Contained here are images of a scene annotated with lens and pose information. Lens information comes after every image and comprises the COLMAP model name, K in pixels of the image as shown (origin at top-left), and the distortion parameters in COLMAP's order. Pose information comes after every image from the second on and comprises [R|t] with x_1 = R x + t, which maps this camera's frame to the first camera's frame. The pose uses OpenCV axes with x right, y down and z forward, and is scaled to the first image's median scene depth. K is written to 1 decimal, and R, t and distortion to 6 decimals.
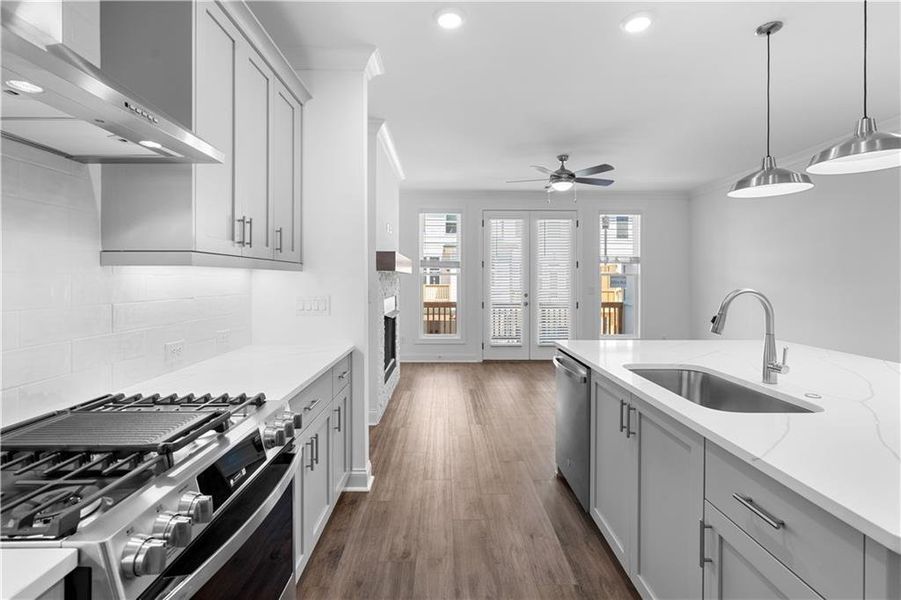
lens RADIAL K [[408.3, 0, 449.4], [0, 408.3, 277.3], [0, 0, 1]] dist [-0.005740, 0.002517]
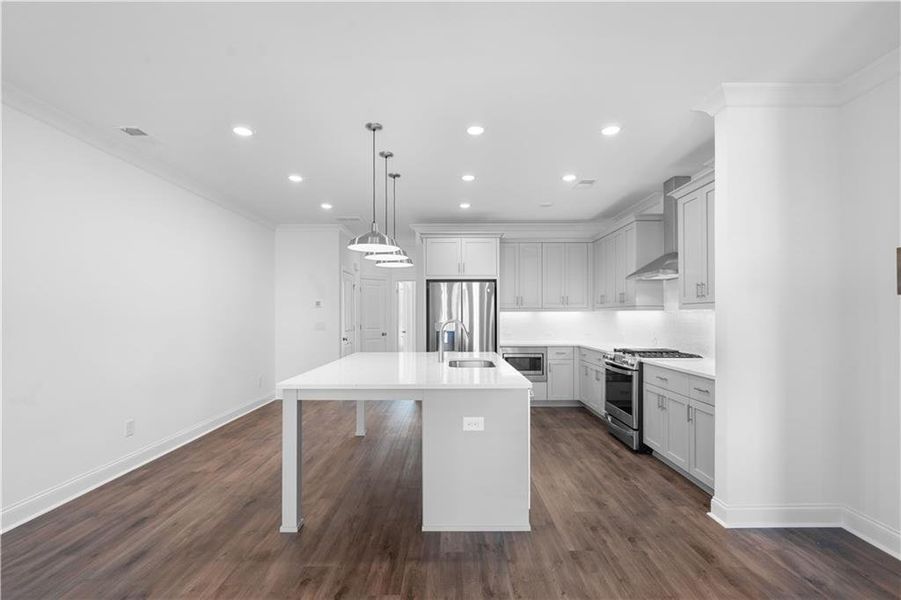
lens RADIAL K [[408.3, 0, 450.3], [0, 408.3, 312.6], [0, 0, 1]] dist [-0.005740, 0.002517]
pose [[-0.999943, -0.000435, 0.010641, 0.177974], [-0.000522, 0.999966, -0.008193, 0.002617], [-0.010637, -0.008198, -0.999910, 0.796546]]
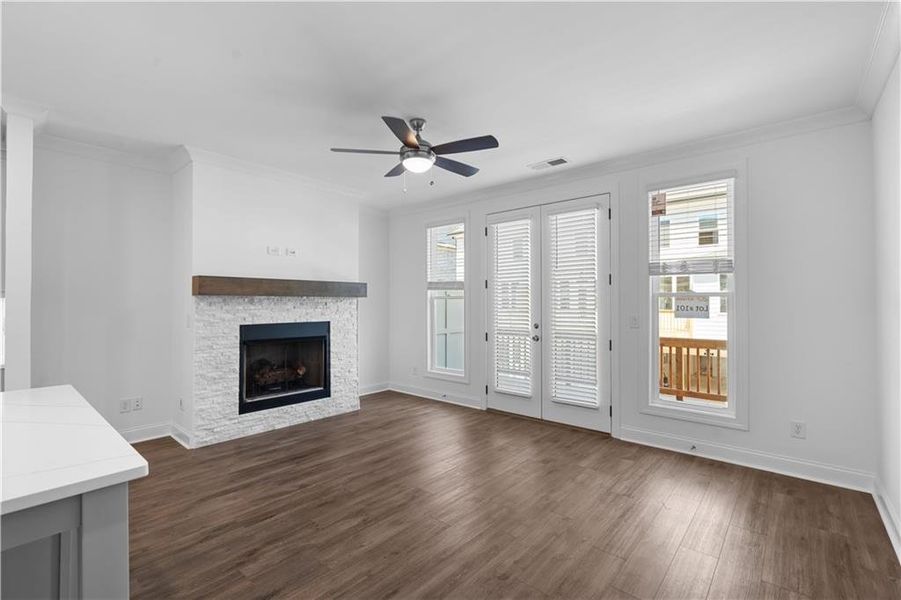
lens RADIAL K [[408.3, 0, 450.9], [0, 408.3, 296.1], [0, 0, 1]] dist [-0.005740, 0.002517]
pose [[0.749191, -0.014700, -0.662191, 0.543599], [0.006137, 0.999865, -0.015253, 0.002583], [0.662325, 0.007363, 0.749180, 0.375064]]
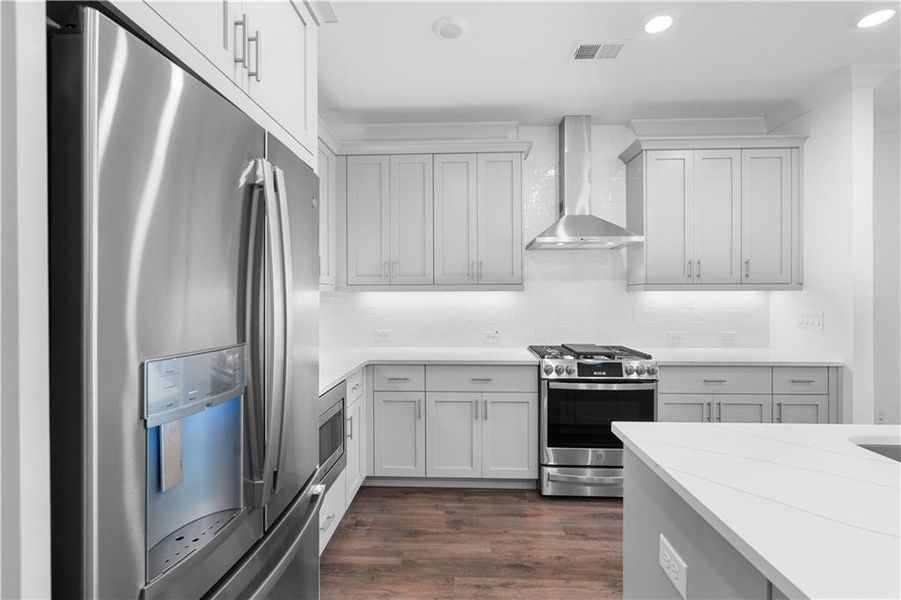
lens RADIAL K [[408.3, 0, 448.4], [0, 408.3, 298.0], [0, 0, 1]] dist [-0.005740, 0.002517]
pose [[-0.051092, 0.001502, -0.998693, 0.323929], [0.005216, 0.999986, 0.001237, -0.000030], [0.998680, -0.005146, -0.051099, 0.023248]]
